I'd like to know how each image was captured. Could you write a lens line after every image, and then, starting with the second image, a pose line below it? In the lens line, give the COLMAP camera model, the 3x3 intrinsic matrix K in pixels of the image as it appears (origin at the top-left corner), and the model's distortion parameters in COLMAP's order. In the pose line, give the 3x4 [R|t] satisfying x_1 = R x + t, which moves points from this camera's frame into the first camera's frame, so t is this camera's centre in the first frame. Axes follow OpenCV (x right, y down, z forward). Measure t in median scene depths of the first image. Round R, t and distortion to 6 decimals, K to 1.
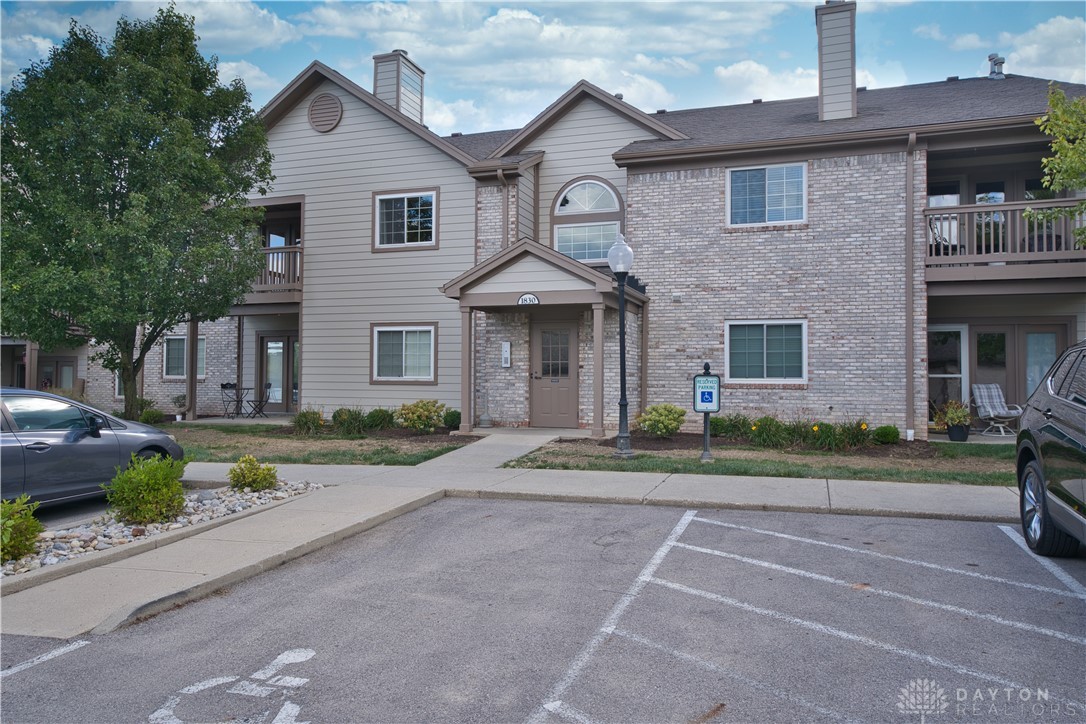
lens RADIAL K [[801.8, 0, 541.4], [0, 801.8, 357.7], [0, 0, 1]] dist [0.031603, 0.011013]
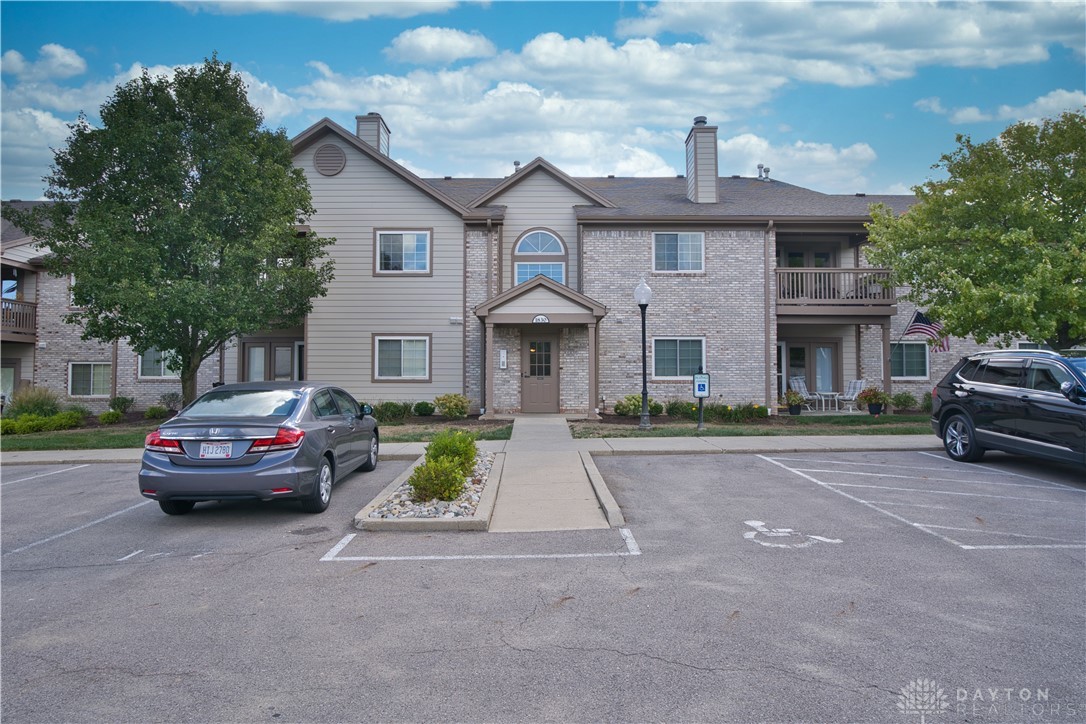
lens RADIAL K [[675.7, 0, 542.5], [0, 675.7, 362.1], [0, 0, 1]] dist [0.001444, -0.000402]
pose [[0.942672, 0.003730, 0.333701, -0.360298], [-0.003826, 0.999993, -0.000370, 0.001132], [-0.333699, -0.000928, 0.942679, -0.083853]]
